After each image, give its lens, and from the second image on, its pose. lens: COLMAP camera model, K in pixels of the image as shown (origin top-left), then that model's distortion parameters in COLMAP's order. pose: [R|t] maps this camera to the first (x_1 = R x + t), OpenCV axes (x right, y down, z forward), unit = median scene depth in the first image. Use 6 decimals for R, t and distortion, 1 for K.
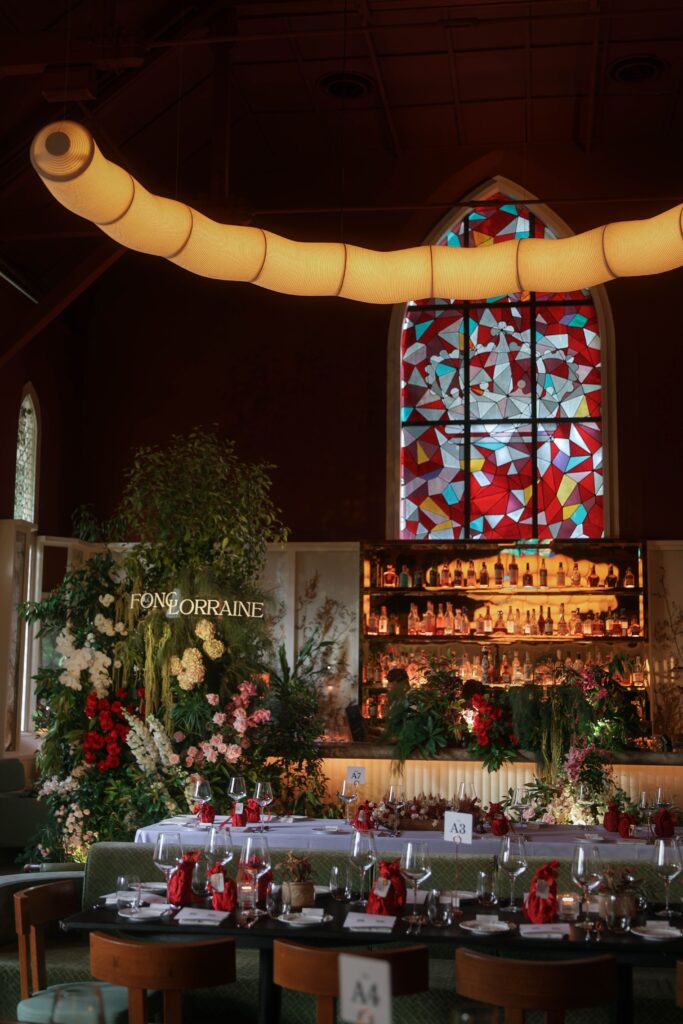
lens RADIAL K [[1296.6, 0, 341.5], [0, 1296.6, 512.0], [0, 0, 1]] dist [-0.002321, 0.001557]
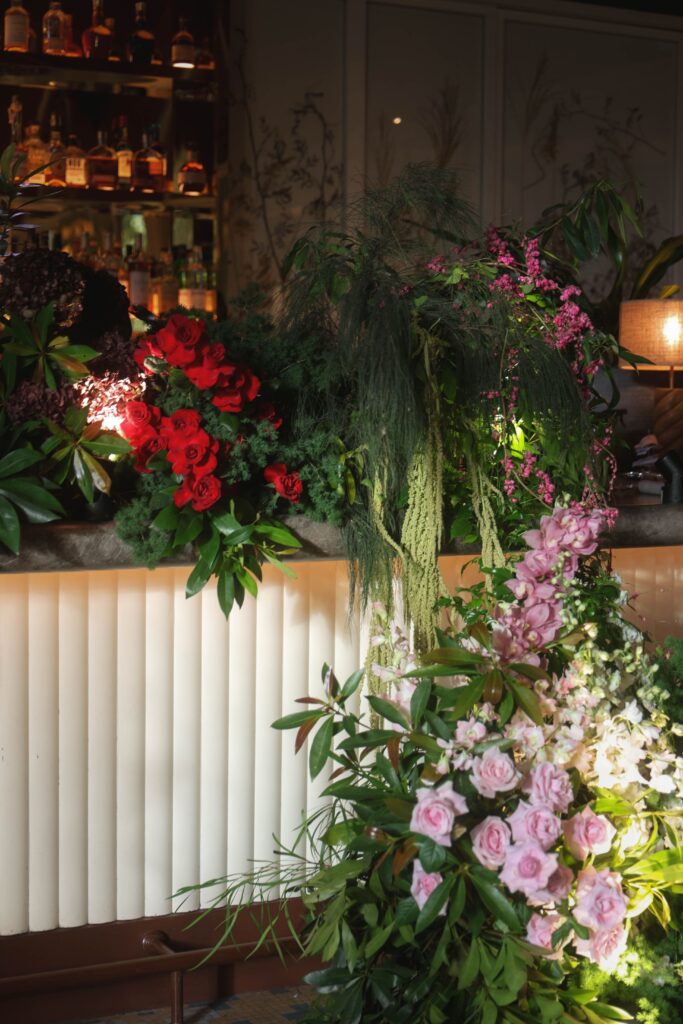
lens RADIAL K [[1770.9, 0, 341.1], [0, 1770.9, 463.9], [0, 0, 1]] dist [-0.054025, -0.179160]
pose [[0.795495, -0.032542, 0.605085, -0.059773], [-0.084840, 0.982740, 0.164390, 0.078593], [-0.599991, -0.182107, 0.779004, 0.506411]]
